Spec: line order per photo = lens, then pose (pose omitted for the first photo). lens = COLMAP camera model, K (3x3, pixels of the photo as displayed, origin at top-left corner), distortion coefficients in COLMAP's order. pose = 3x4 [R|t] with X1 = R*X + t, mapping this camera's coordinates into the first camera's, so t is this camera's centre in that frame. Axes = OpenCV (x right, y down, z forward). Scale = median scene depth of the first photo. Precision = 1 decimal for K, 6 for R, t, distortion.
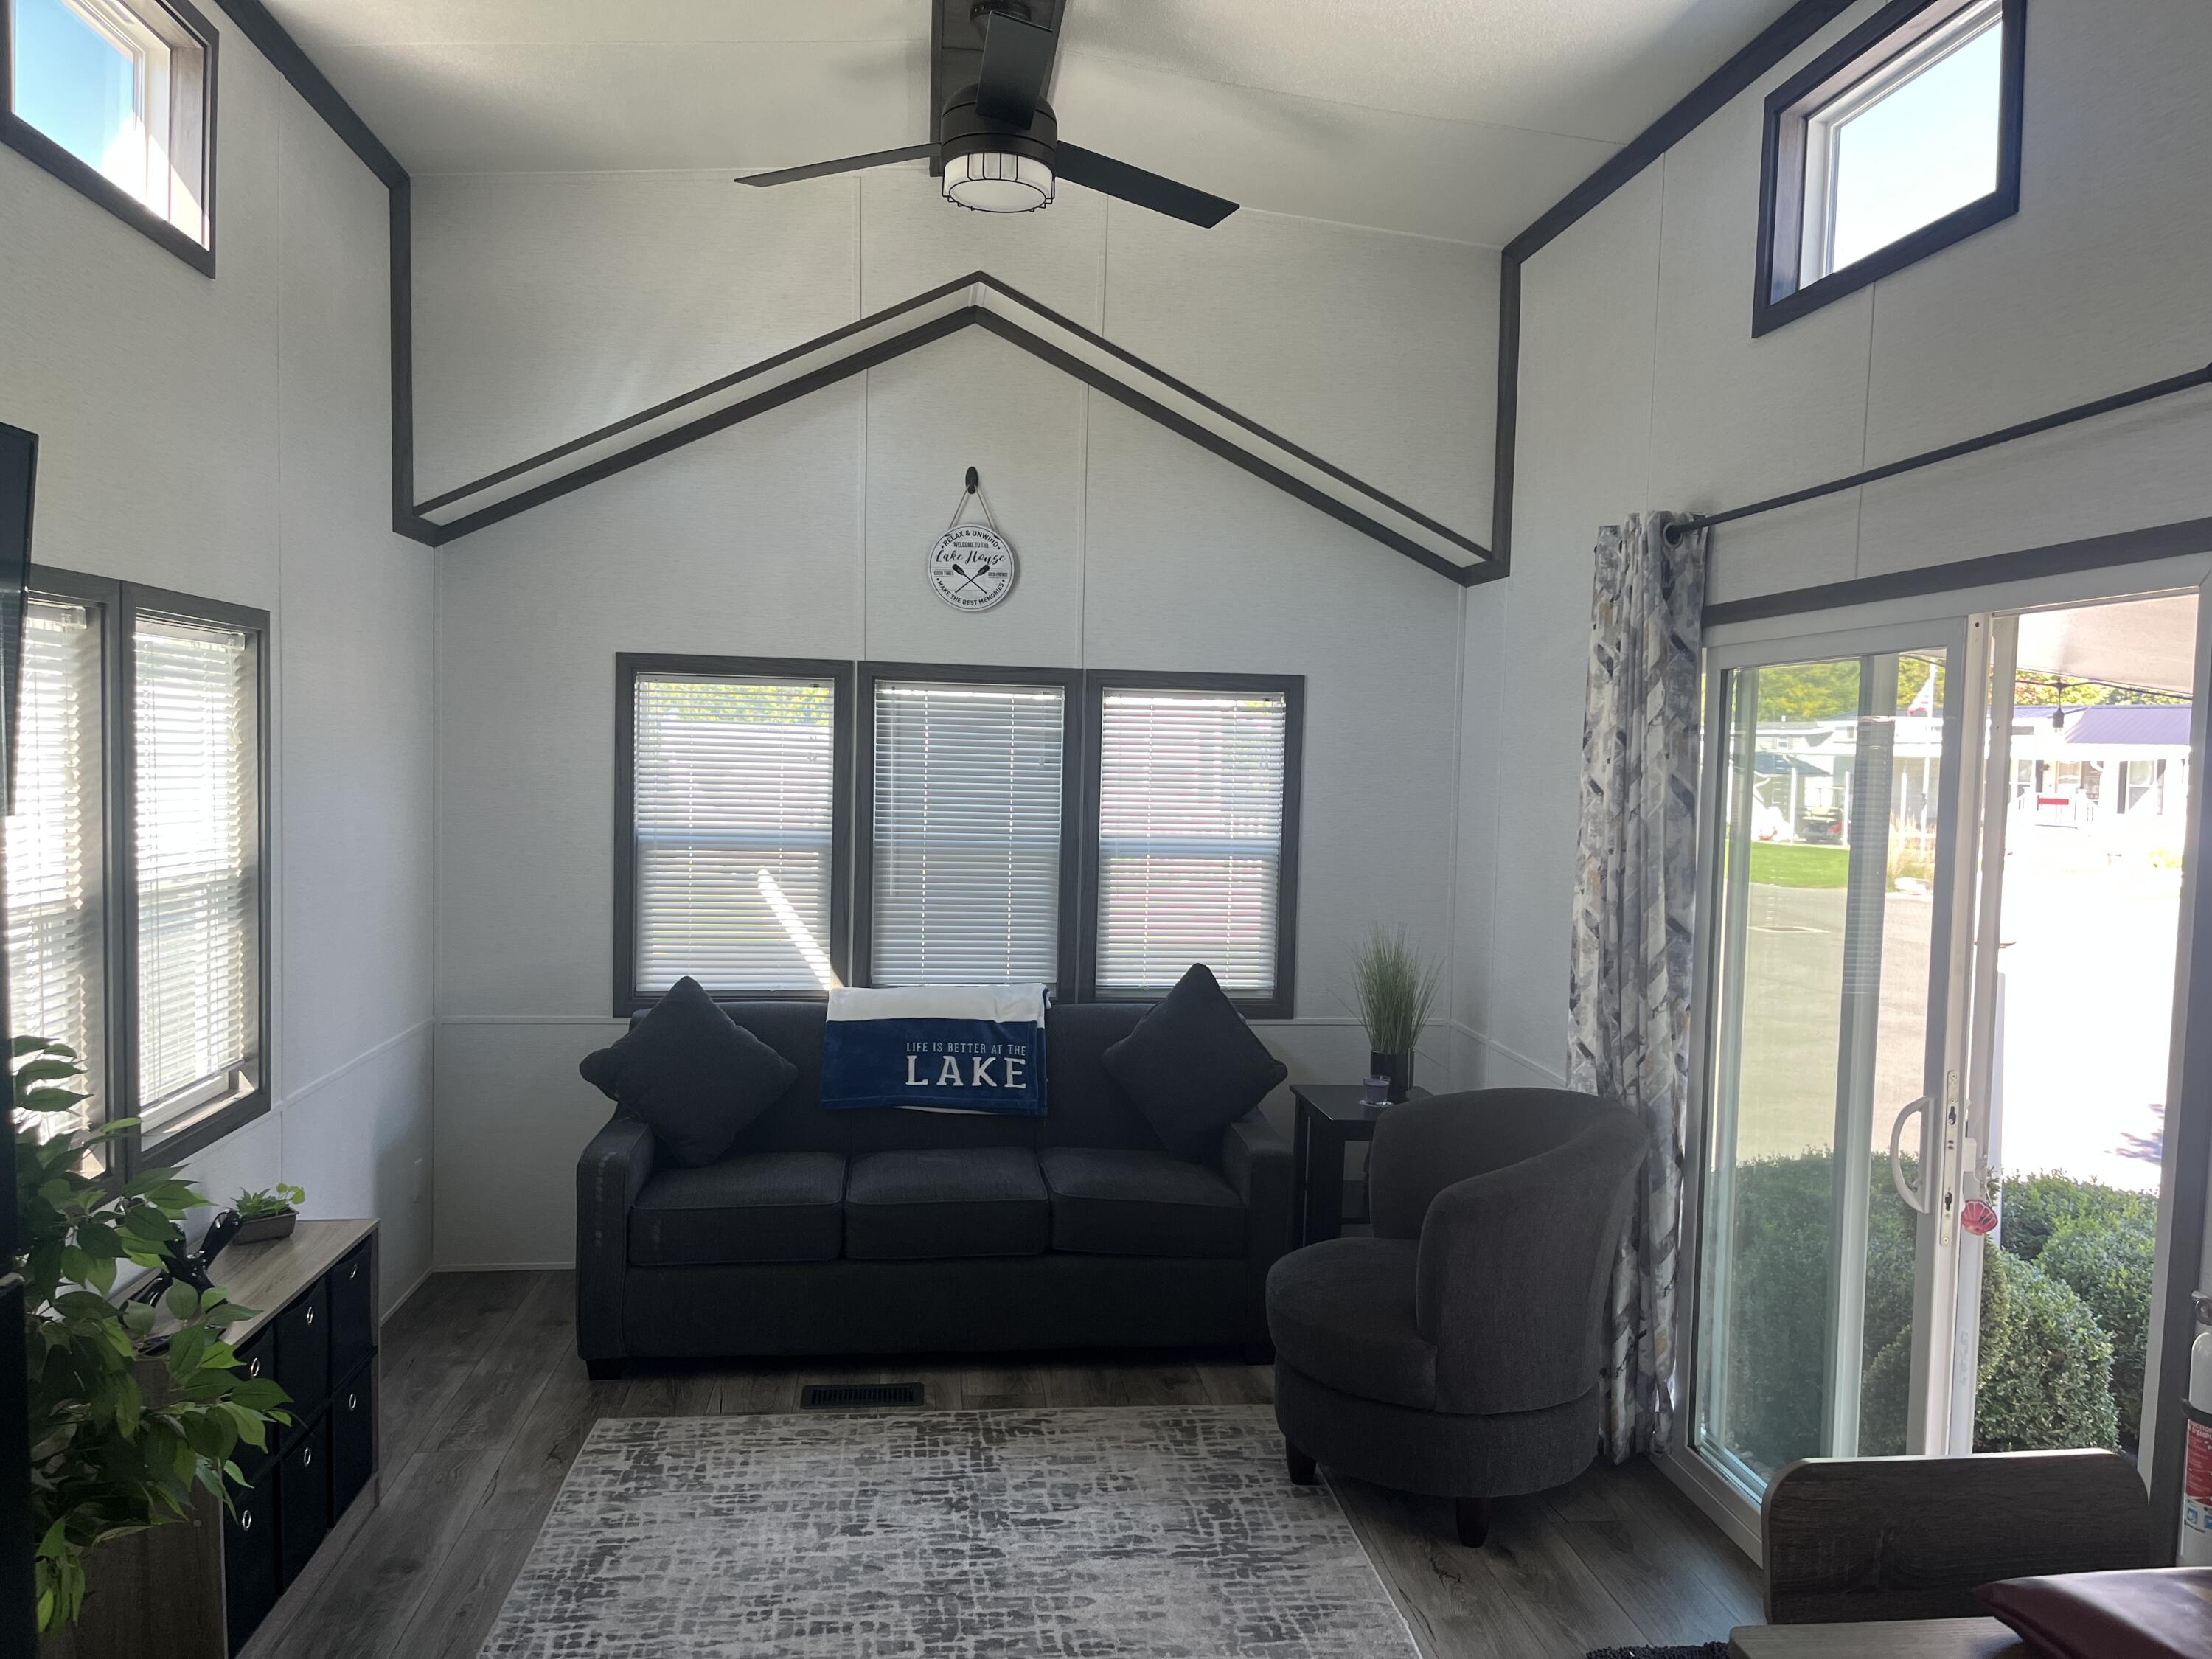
lens RADIAL K [[1672.8, 0, 1132.5], [0, 1672.8, 844.7], [0, 0, 1]] dist [0.052236, -0.073629]
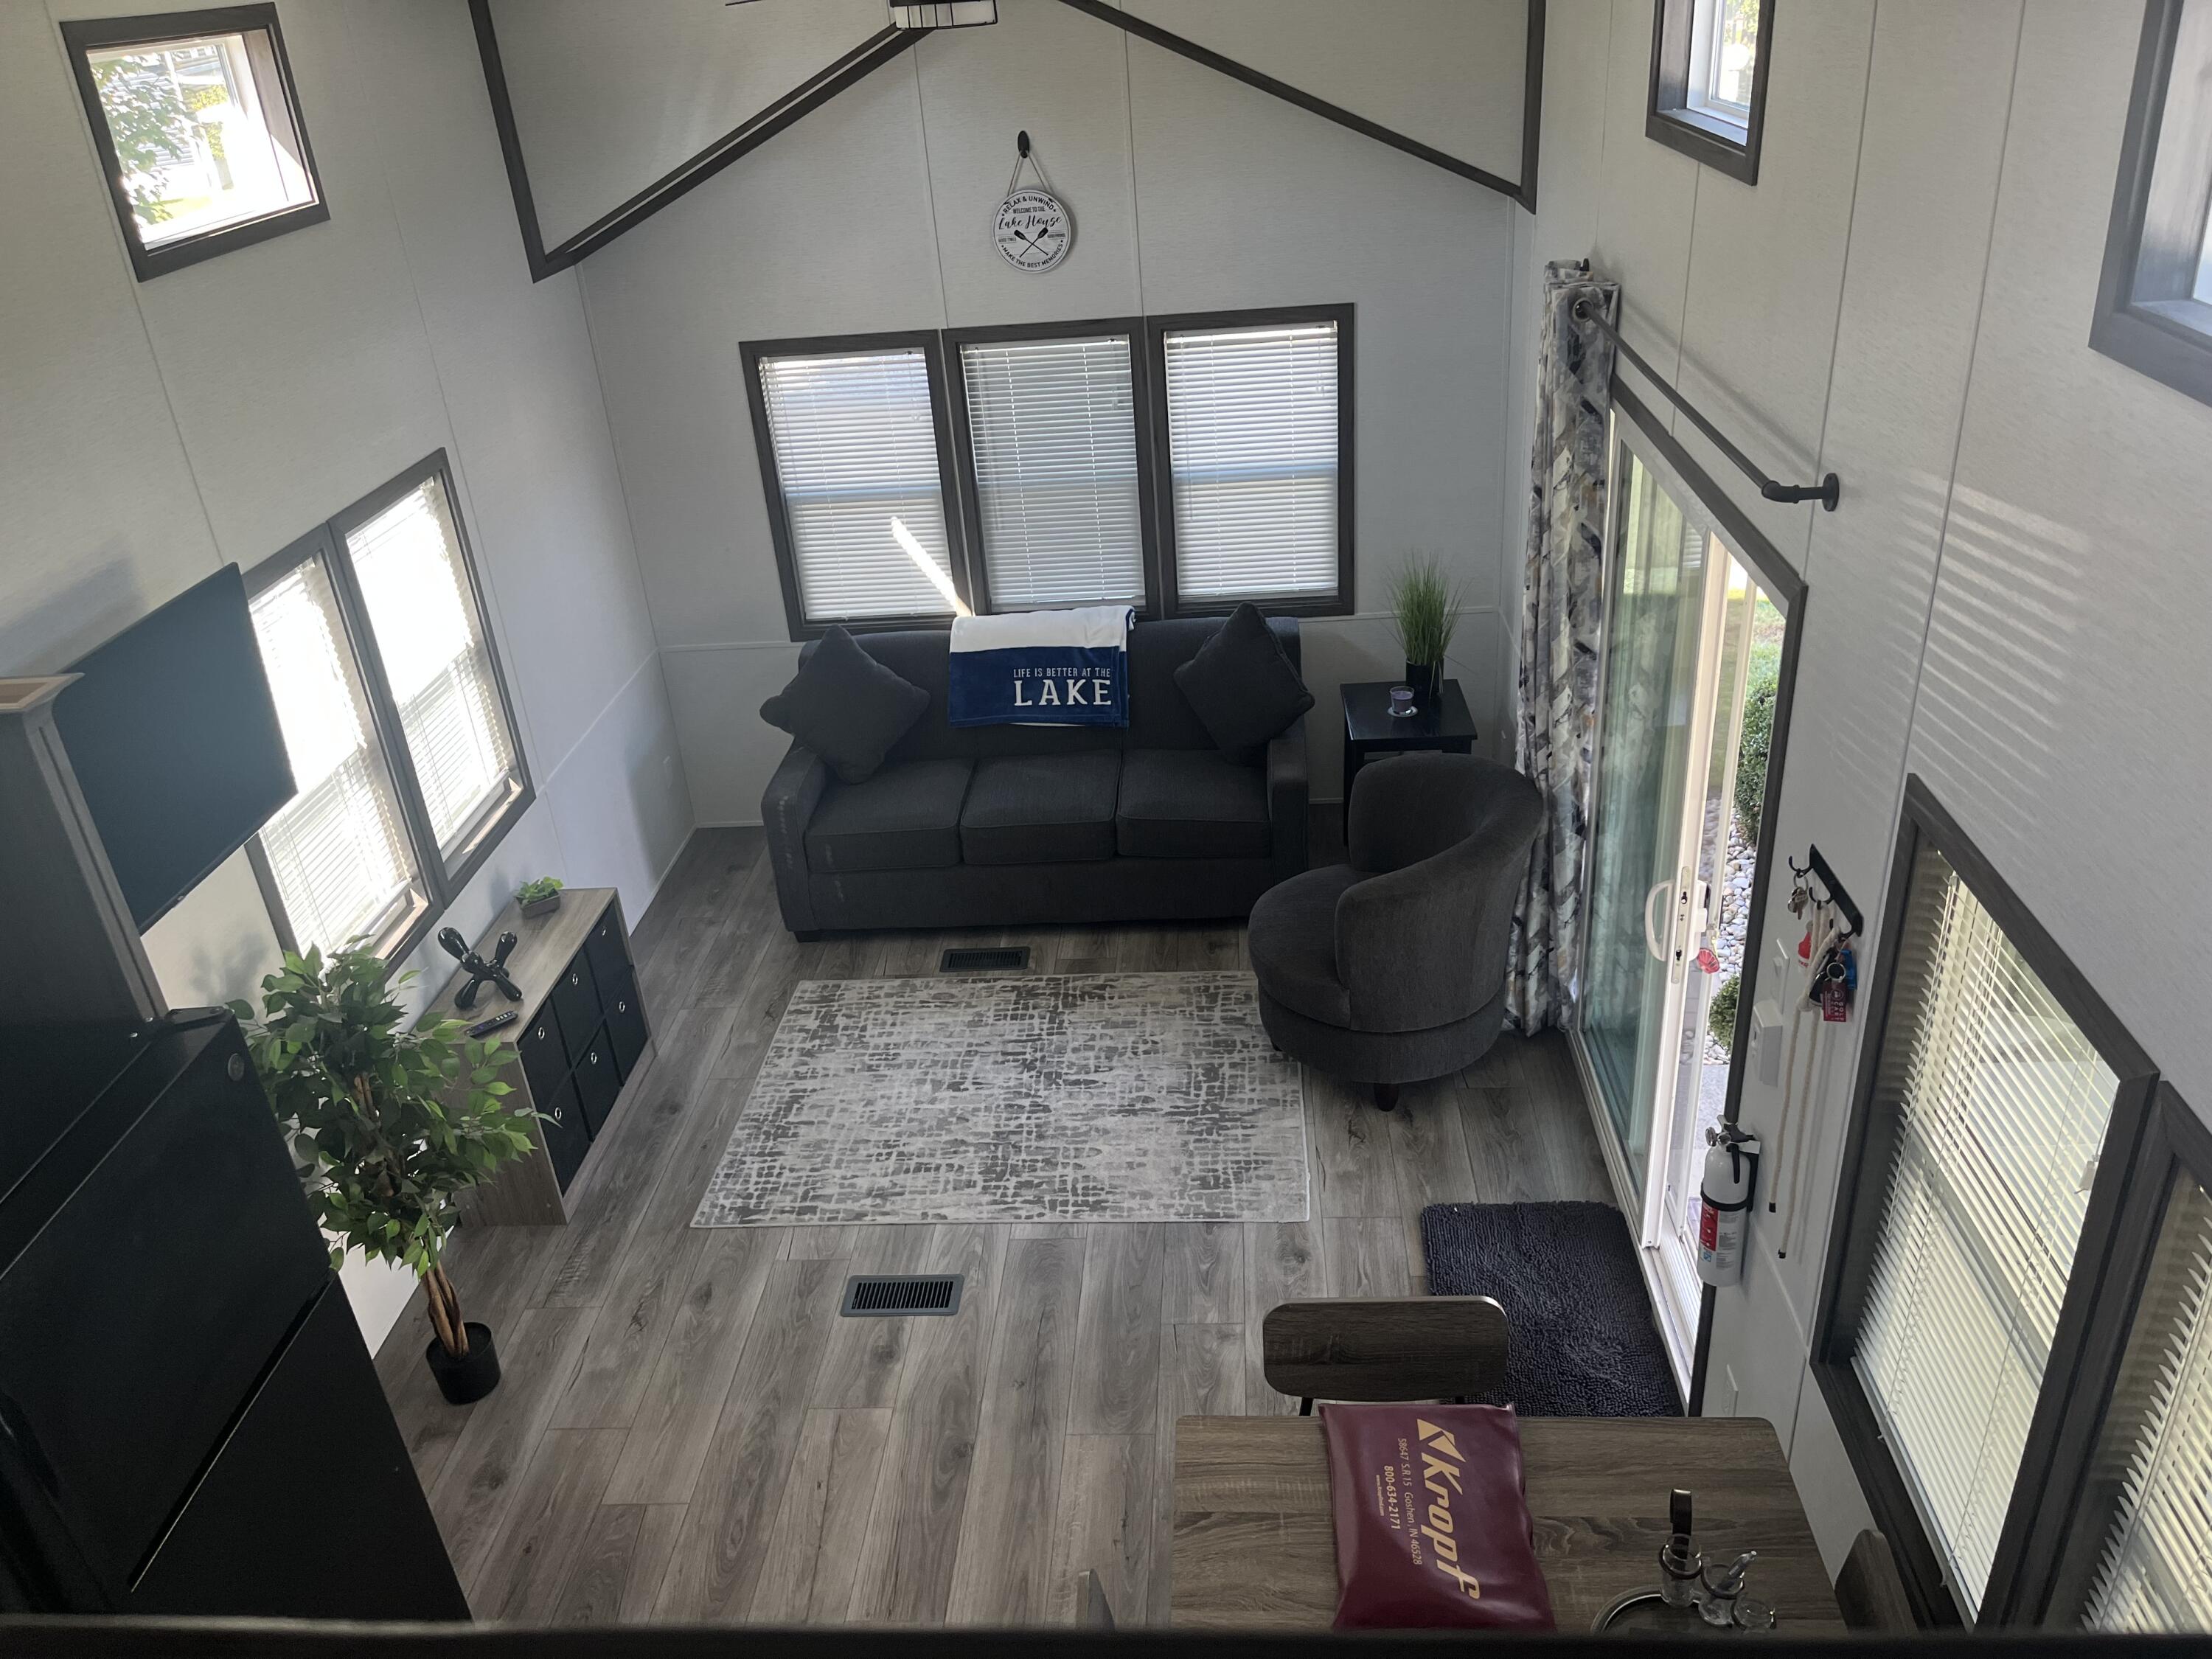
lens RADIAL K [[1672.8, 0, 1098.3], [0, 1672.8, 850.7], [0, 0, 1]] dist [0.052236, -0.073629]
pose [[0.975909, 0.002495, -0.218163, 0.236524], [0.089993, 0.906307, 0.412928, -0.320023], [0.198753, -0.422613, 0.884248, -0.153158]]
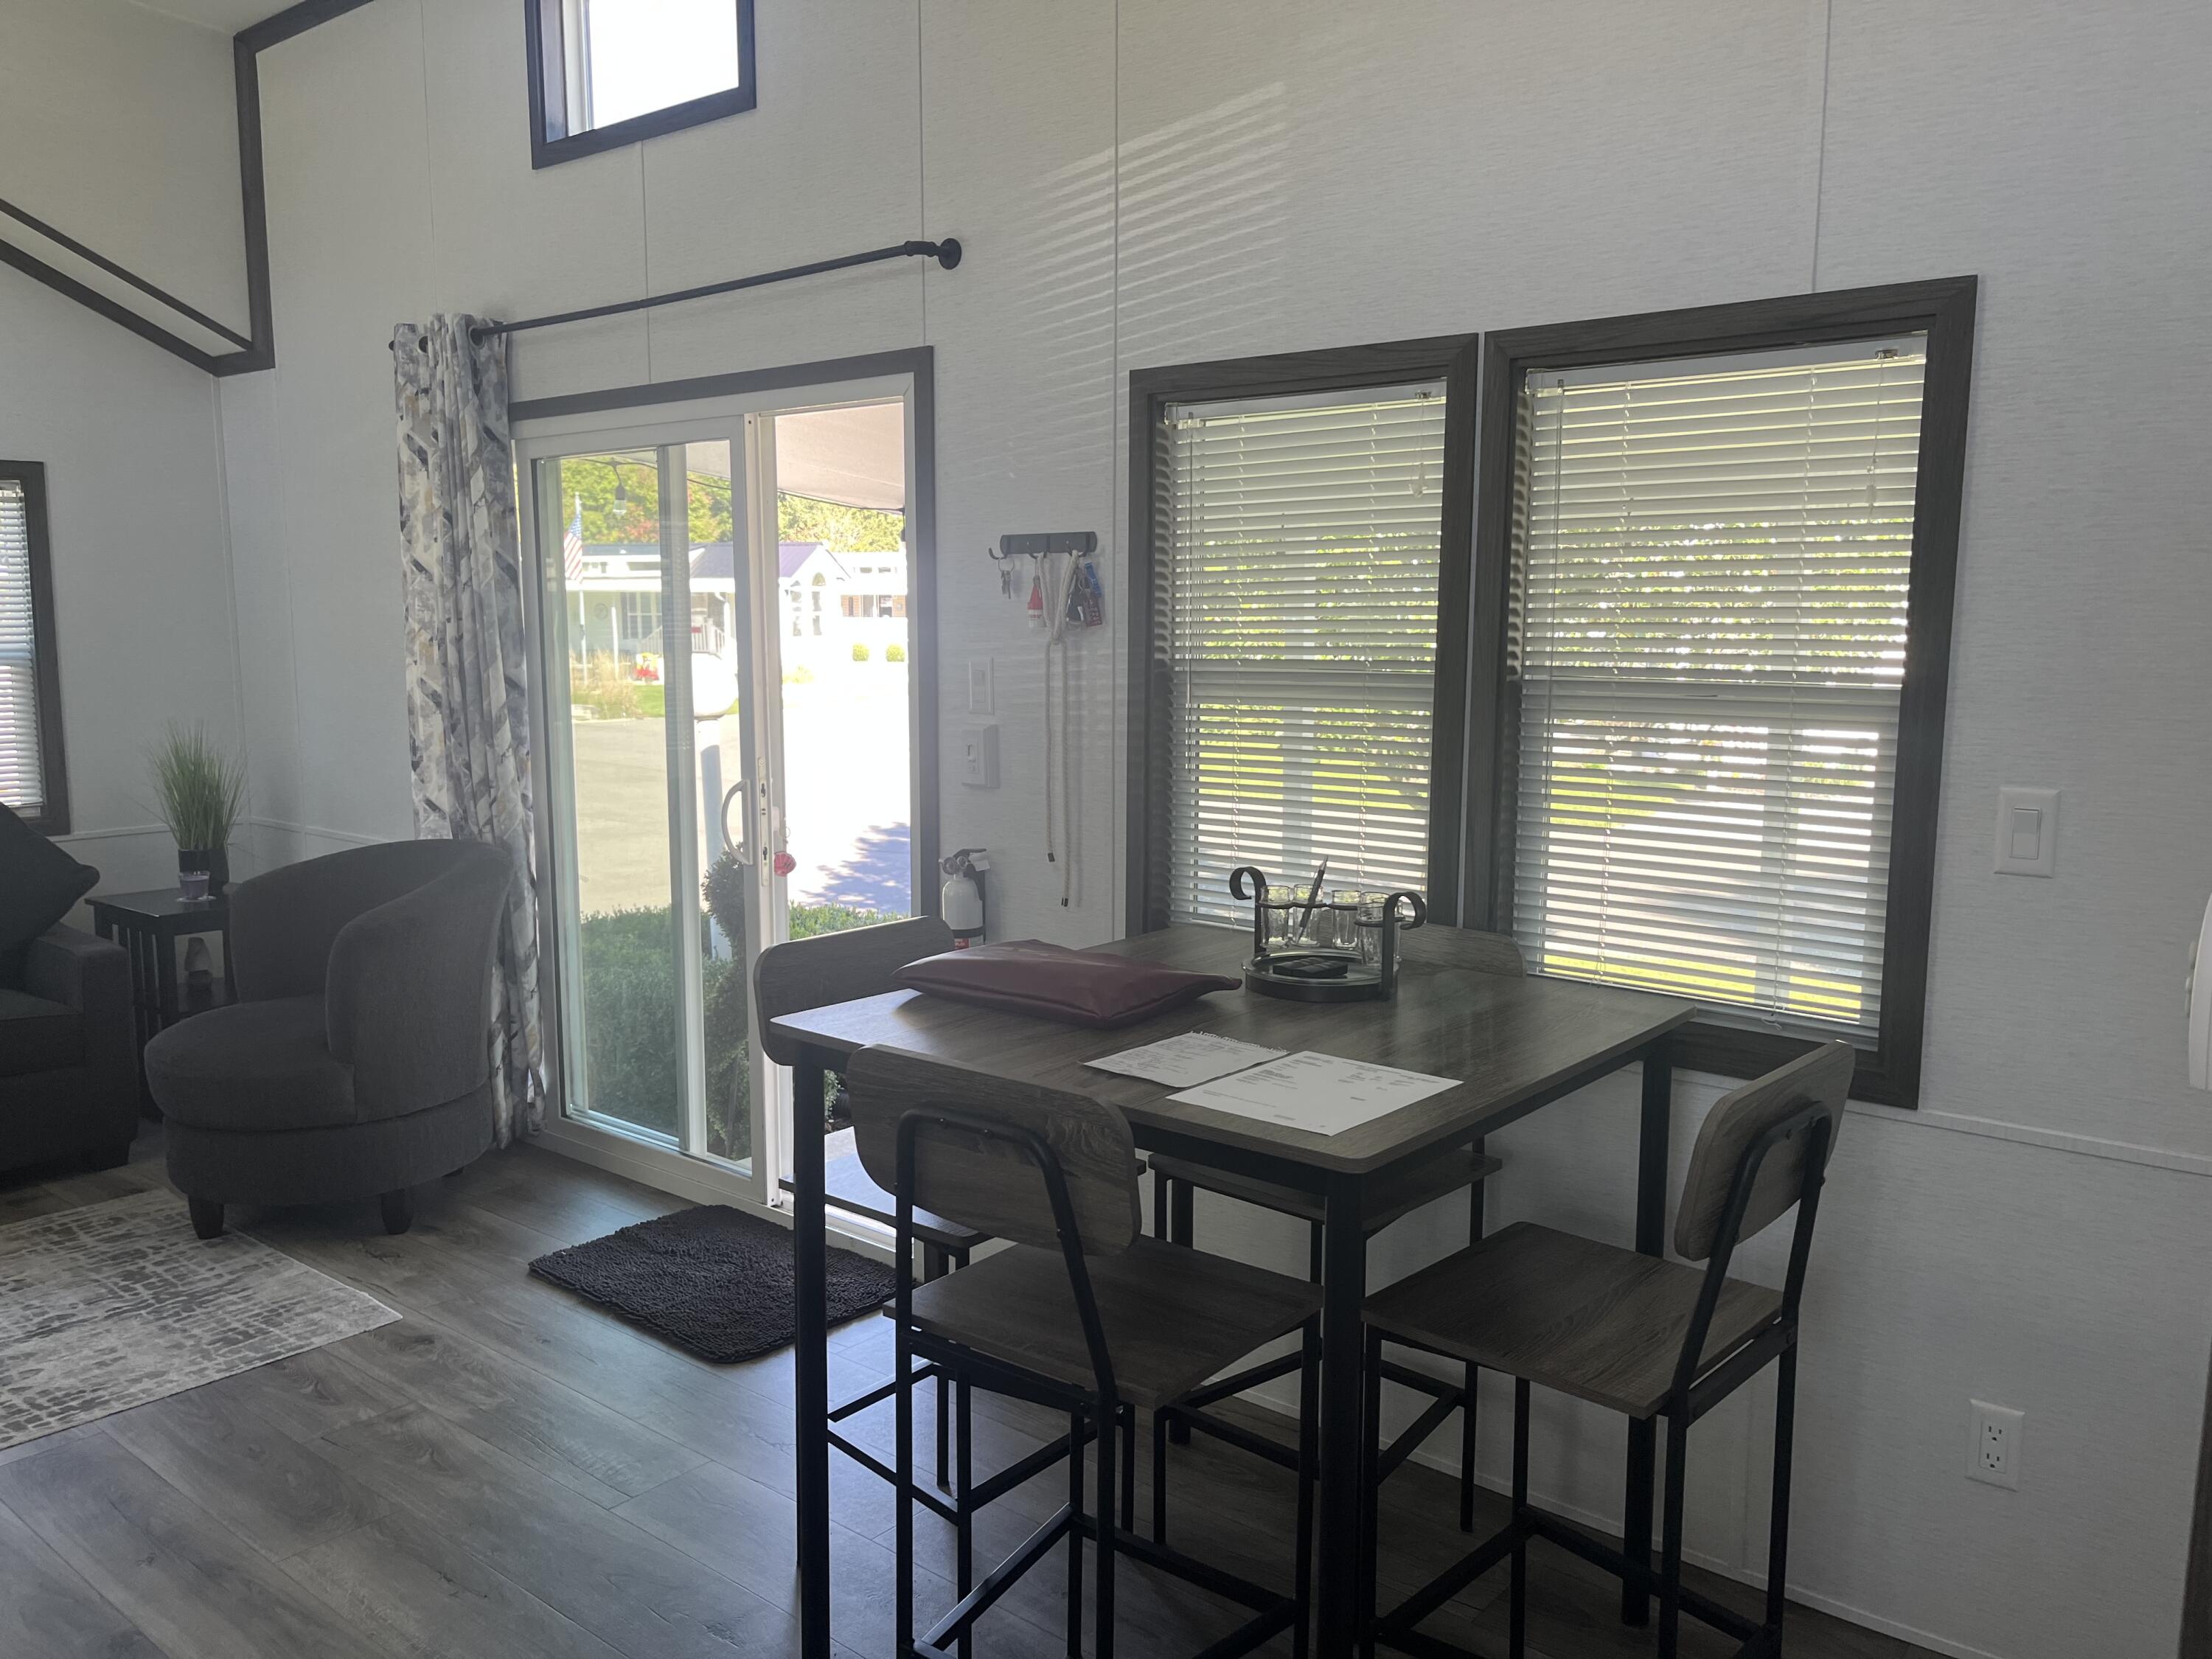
lens RADIAL K [[1672.8, 0, 1145.2], [0, 1672.8, 827.5], [0, 0, 1]] dist [0.052236, -0.073629]
pose [[0.720937, -0.115143, 0.683368, -0.157907], [0.056531, 0.992585, 0.107605, 0.044383], [-0.690691, -0.038945, 0.722101, -0.136956]]
